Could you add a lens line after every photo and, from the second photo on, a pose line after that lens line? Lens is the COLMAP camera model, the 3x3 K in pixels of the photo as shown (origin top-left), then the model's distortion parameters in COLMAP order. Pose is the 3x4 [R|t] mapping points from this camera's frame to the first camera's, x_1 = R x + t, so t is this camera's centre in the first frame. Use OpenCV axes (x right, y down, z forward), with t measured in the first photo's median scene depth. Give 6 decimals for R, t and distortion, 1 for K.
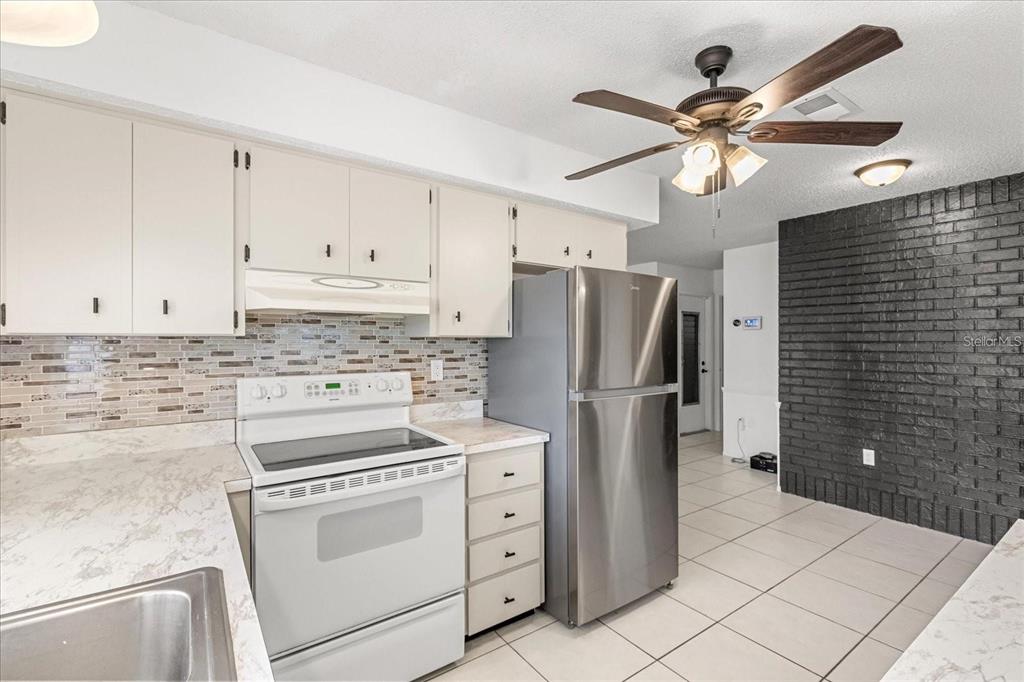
lens RADIAL K [[460.7, 0, 510.7], [0, 460.7, 345.8], [0, 0, 1]] dist [0.001600, 0.000102]
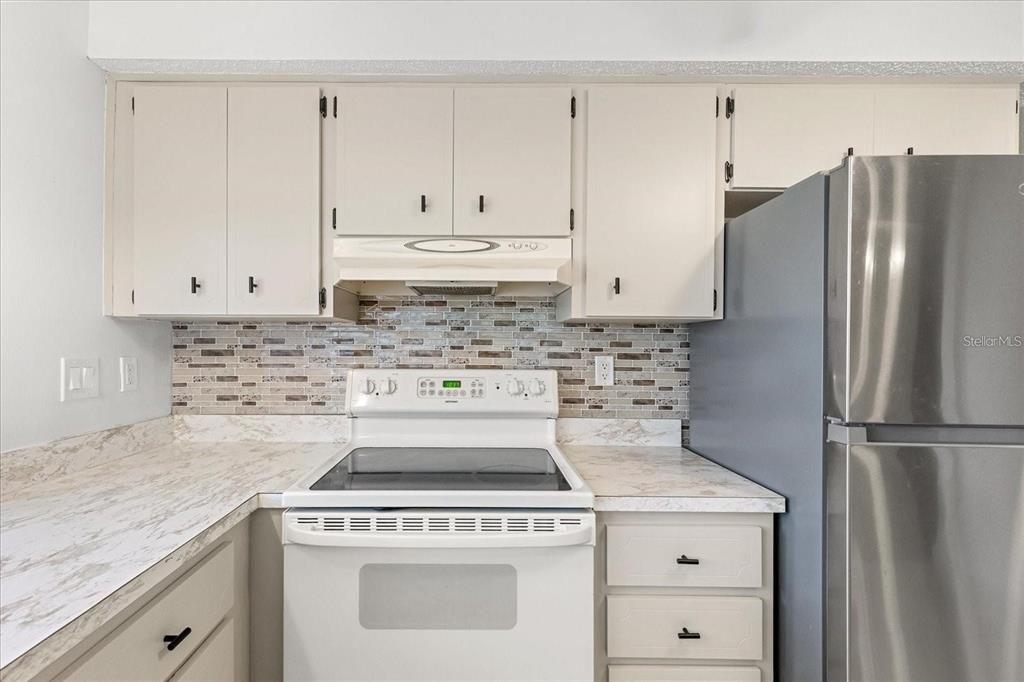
lens RADIAL K [[448.0, 0, 511.6], [0, 448.0, 350.5], [0, 0, 1]] dist [0.004389, -0.000089]
pose [[0.815298, 0.008125, -0.578984, 0.133407], [-0.012212, 0.999920, -0.003163, 0.030688], [0.578913, 0.009650, 0.815333, 0.434668]]
